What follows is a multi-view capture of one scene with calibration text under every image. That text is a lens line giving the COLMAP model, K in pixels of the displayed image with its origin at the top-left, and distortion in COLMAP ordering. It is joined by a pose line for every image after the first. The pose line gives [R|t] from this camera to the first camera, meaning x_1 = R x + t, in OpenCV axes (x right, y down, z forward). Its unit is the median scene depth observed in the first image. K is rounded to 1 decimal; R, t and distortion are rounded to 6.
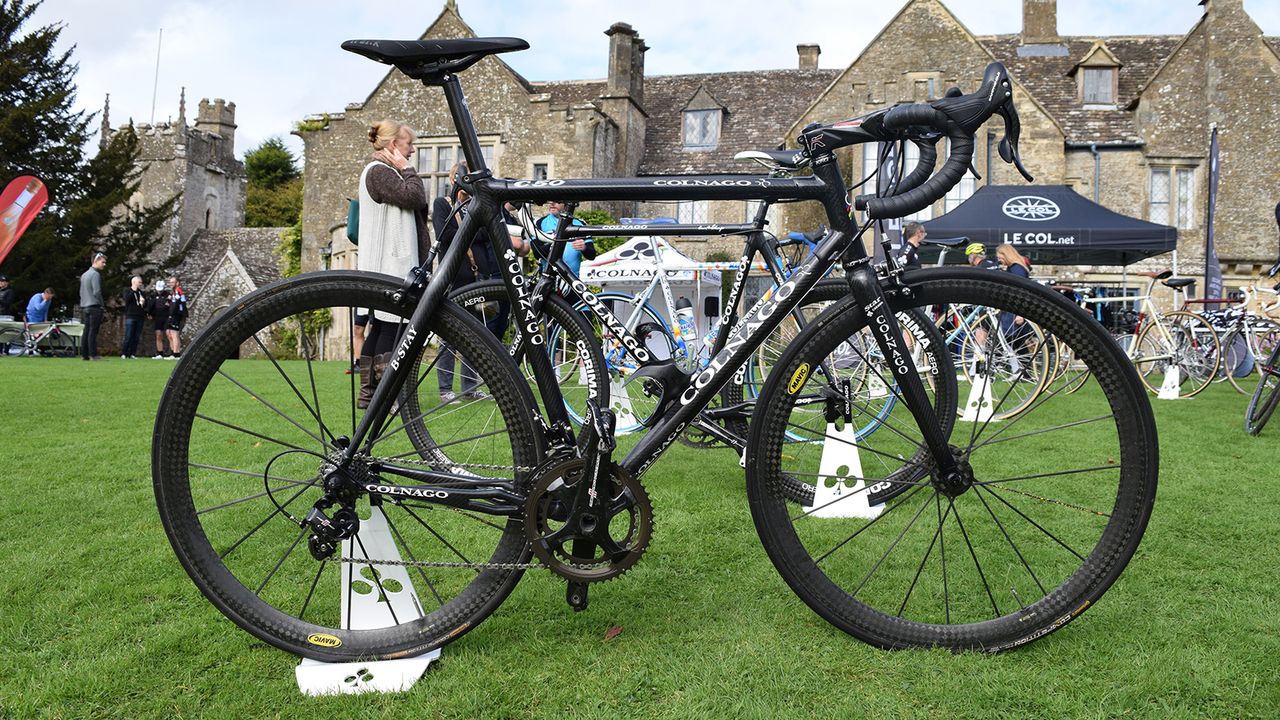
lens RADIAL K [[1016.1, 0, 642.8], [0, 1016.1, 353.9], [0, 0, 1]] dist [-0.093745, 0.009227]
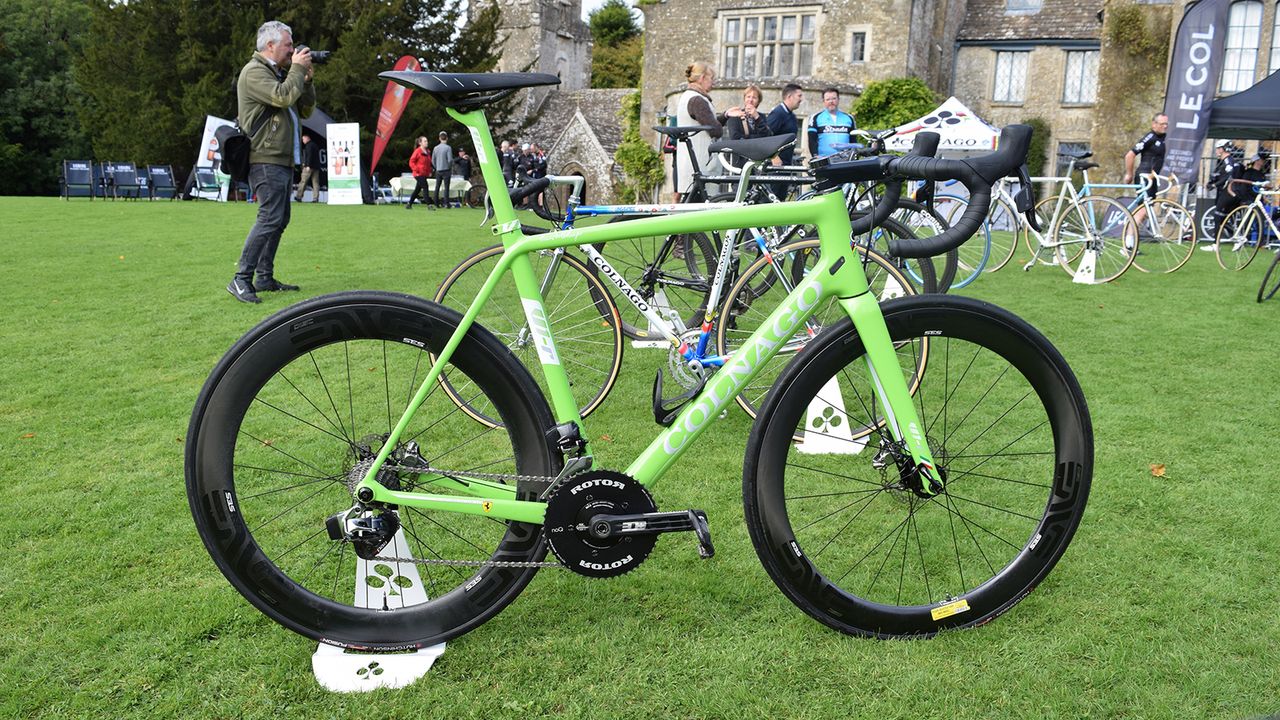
lens RADIAL K [[1022.9, 0, 637.4], [0, 1022.9, 375.3], [0, 0, 1]] dist [-0.101116, 0.033801]
pose [[0.946213, 0.075515, -0.314608, 0.030543], [-0.023134, 0.985683, 0.167016, -0.004386], [0.322716, -0.150755, 0.934413, -0.089675]]
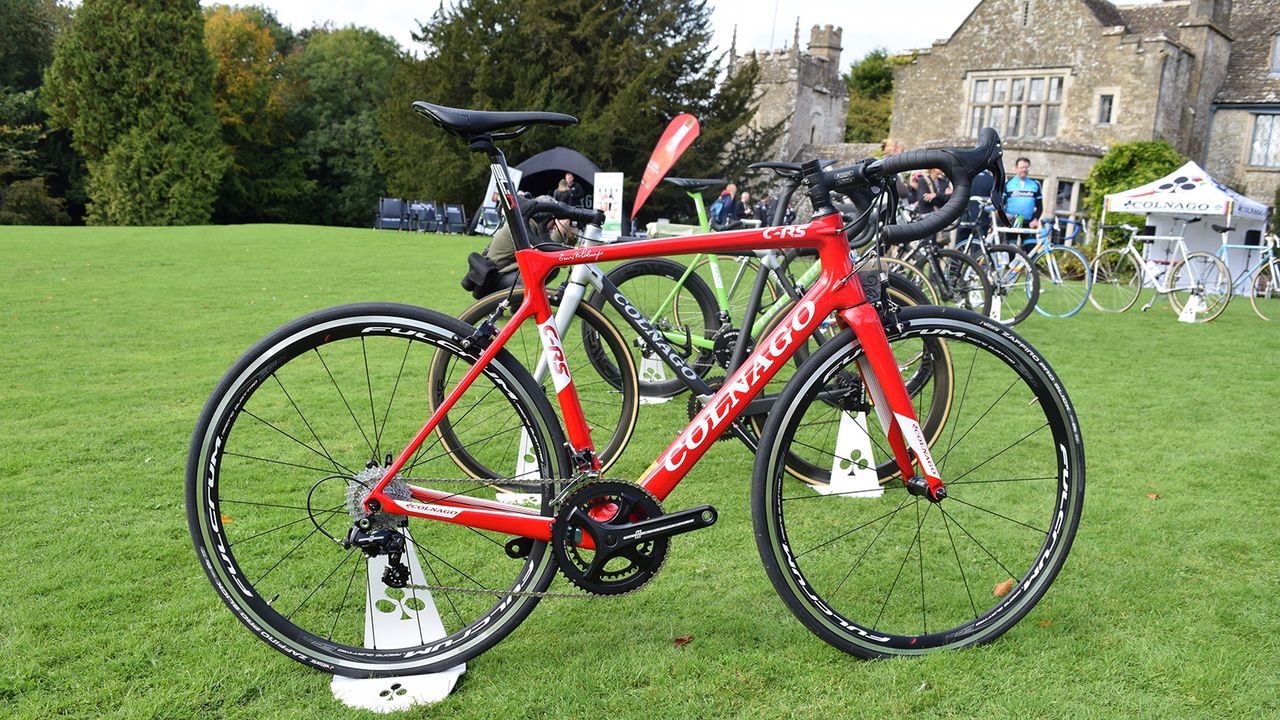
lens RADIAL K [[1049.8, 0, 640.9], [0, 1049.8, 430.9], [0, 0, 1]] dist [-0.088257, 0.020629]
pose [[0.842578, 0.140155, -0.520019, 0.077684], [-0.055165, 0.982926, 0.175535, -0.001420], [0.535742, -0.119215, 0.835924, -0.169422]]
